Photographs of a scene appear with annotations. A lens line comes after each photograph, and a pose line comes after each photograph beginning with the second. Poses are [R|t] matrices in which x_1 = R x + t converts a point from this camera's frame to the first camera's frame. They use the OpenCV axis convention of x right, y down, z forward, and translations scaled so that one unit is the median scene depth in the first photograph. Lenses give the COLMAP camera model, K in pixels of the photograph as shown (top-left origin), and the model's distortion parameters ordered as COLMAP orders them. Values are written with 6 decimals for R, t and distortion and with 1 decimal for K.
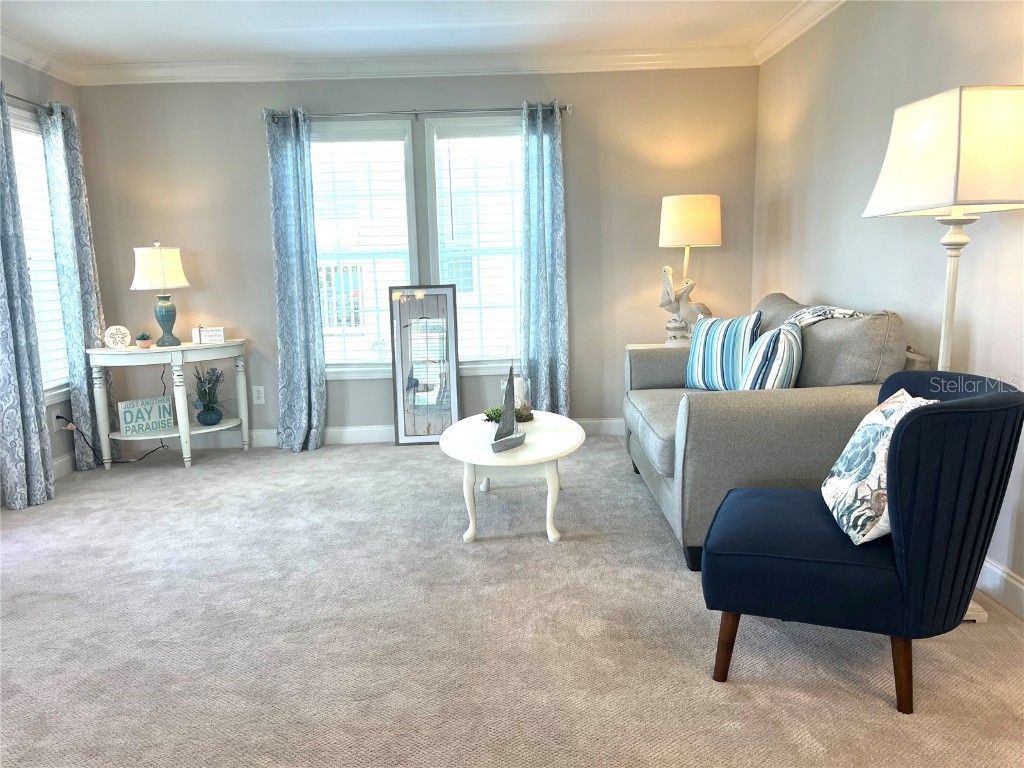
lens RADIAL K [[776.3, 0, 503.8], [0, 776.3, 386.4], [0, 0, 1]] dist [0.069191, -0.099420]
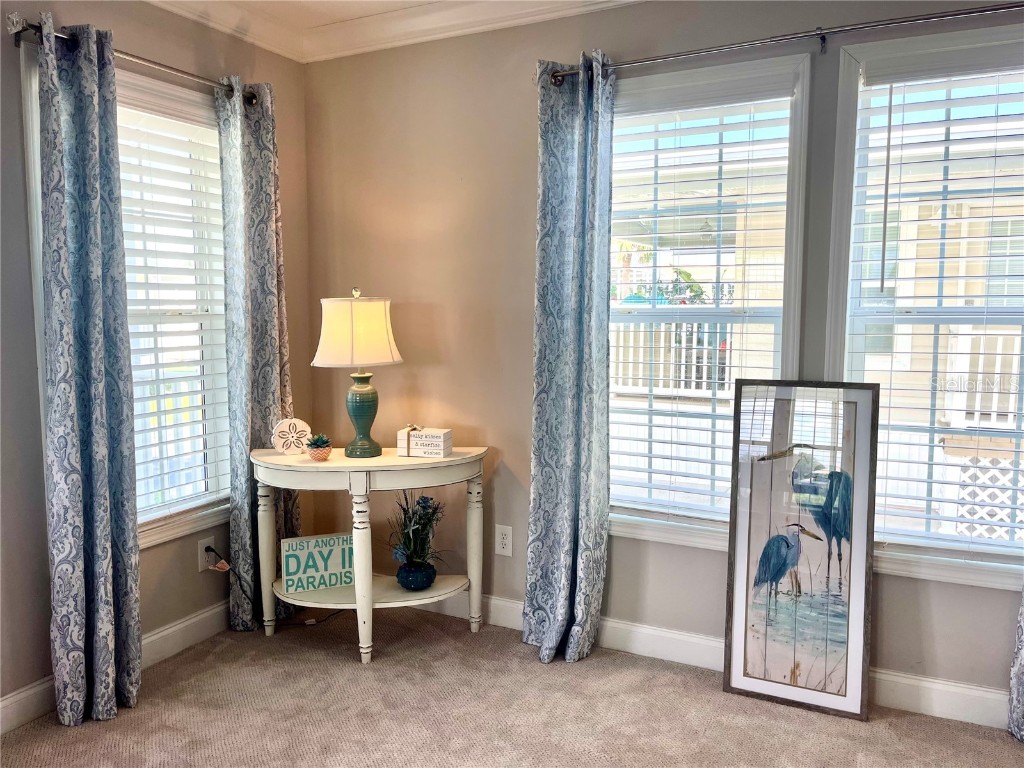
lens RADIAL K [[776.3, 0, 513.4], [0, 776.3, 382.3], [0, 0, 1]] dist [0.069191, -0.099420]
pose [[0.888491, 0.071888, -0.453229, -0.046794], [-0.094597, 0.995133, -0.027604, -0.104326], [0.449039, 0.067400, 0.890967, 0.502507]]
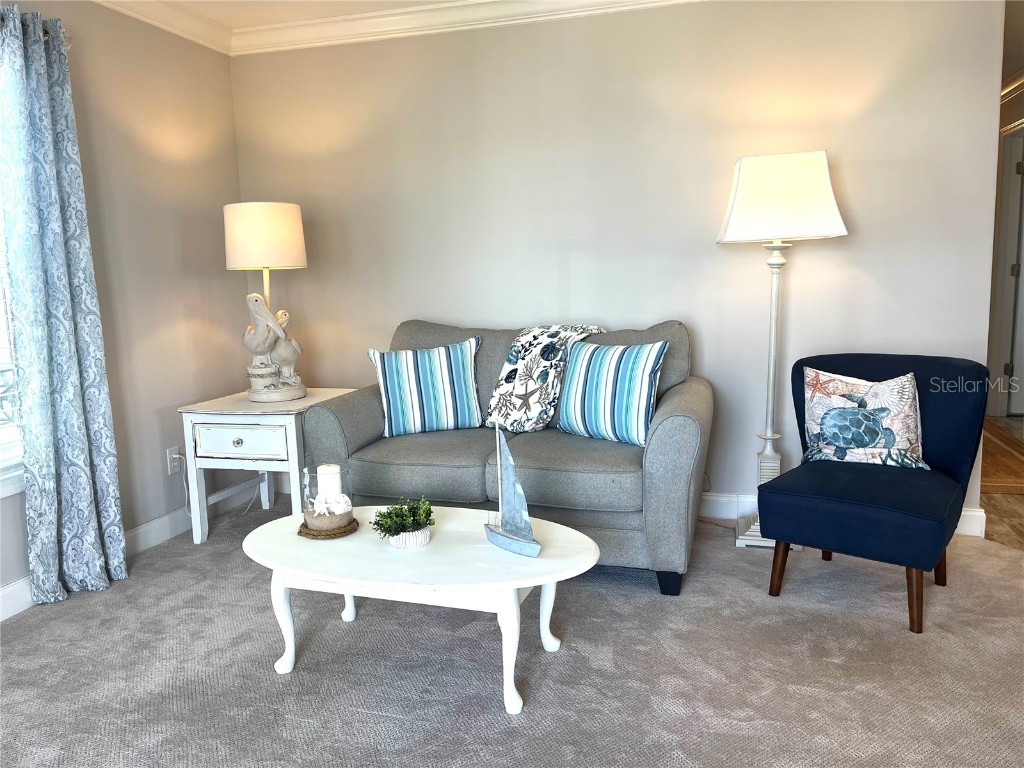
lens RADIAL K [[776.3, 0, 505.6], [0, 776.3, 385.4], [0, 0, 1]] dist [0.069191, -0.099420]
pose [[0.278878, -0.120735, 0.952707, -0.440750], [0.172239, 0.982267, 0.074063, -0.079229], [-0.944754, 0.143439, 0.294728, 0.545728]]
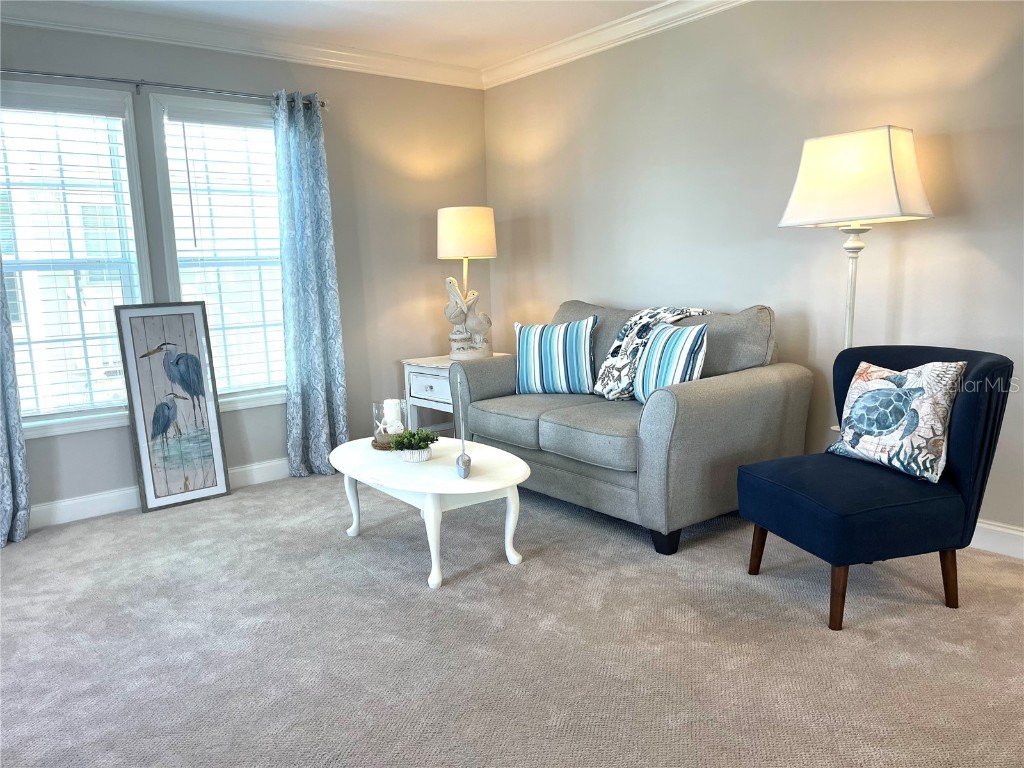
lens RADIAL K [[776.3, 0, 507.8], [0, 776.3, 390.1], [0, 0, 1]] dist [0.069191, -0.099420]
pose [[0.782684, -0.091901, 0.615597, -0.347785], [0.109389, 0.993955, 0.009306, -0.012374], [-0.612731, 0.060056, 0.788006, 0.177500]]
